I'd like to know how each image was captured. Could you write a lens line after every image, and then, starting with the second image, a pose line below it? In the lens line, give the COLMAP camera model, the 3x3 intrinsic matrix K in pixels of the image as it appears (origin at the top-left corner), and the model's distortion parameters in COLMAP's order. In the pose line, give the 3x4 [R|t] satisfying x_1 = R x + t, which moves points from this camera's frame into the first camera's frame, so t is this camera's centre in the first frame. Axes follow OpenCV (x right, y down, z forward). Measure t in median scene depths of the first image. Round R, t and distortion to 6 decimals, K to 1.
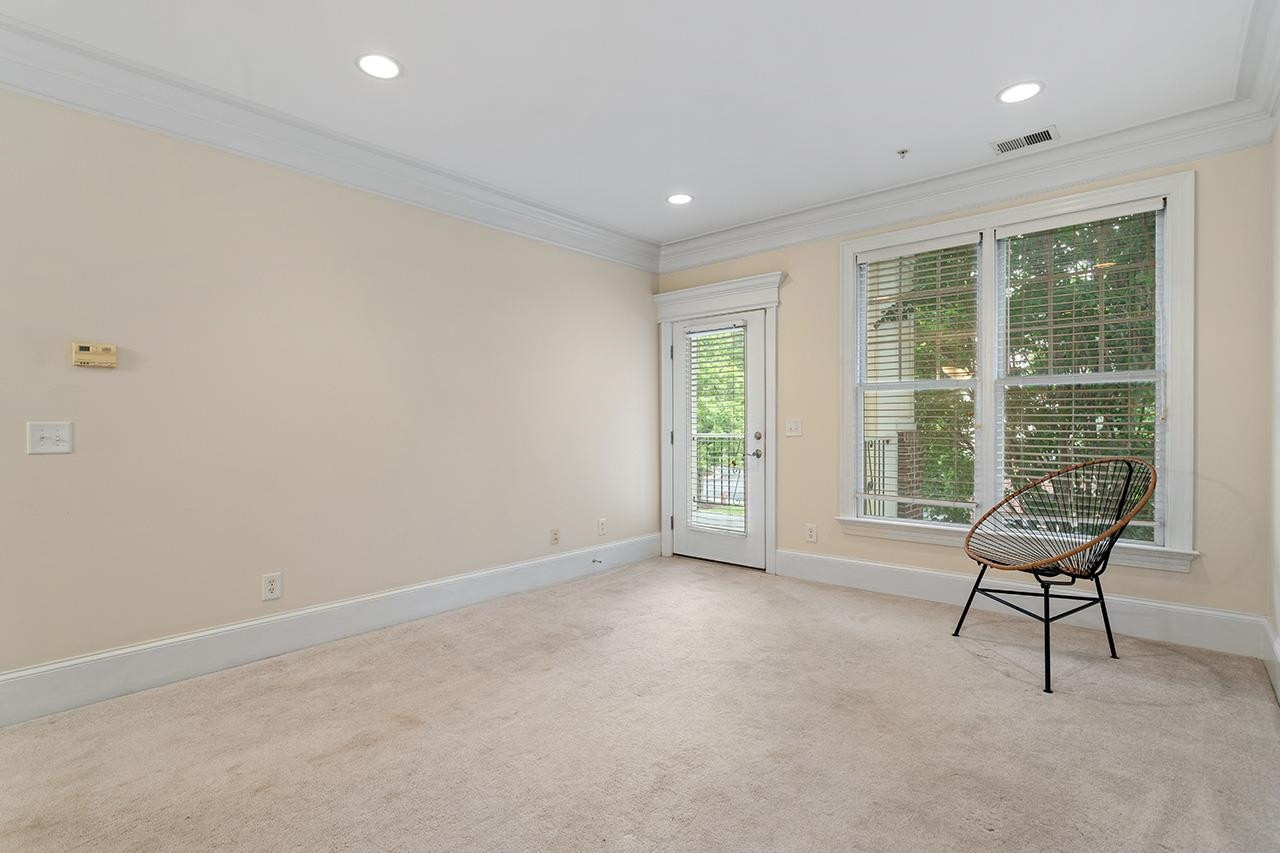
lens RADIAL K [[618.2, 0, 636.6], [0, 618.2, 430.5], [0, 0, 1]] dist [0.000372, -0.000377]
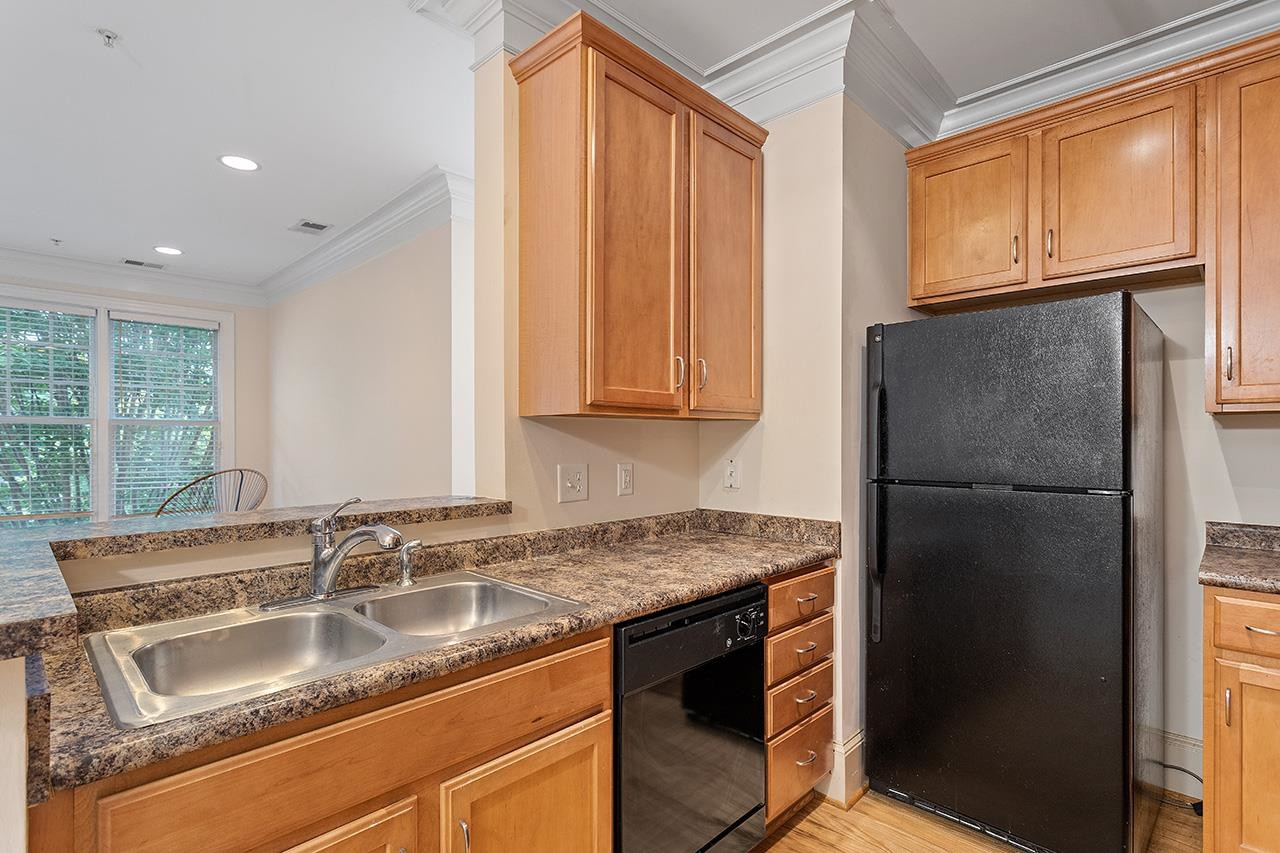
lens RADIAL K [[610.9, 0, 635.2], [0, 610.9, 438.9], [0, 0, 1]] dist [-0.001160, 0.000779]
pose [[0.054726, 0.004008, 0.998493, -0.672998], [0.005989, 0.999973, -0.004342, -0.025907], [-0.998483, 0.006217, 0.054700, -0.233120]]
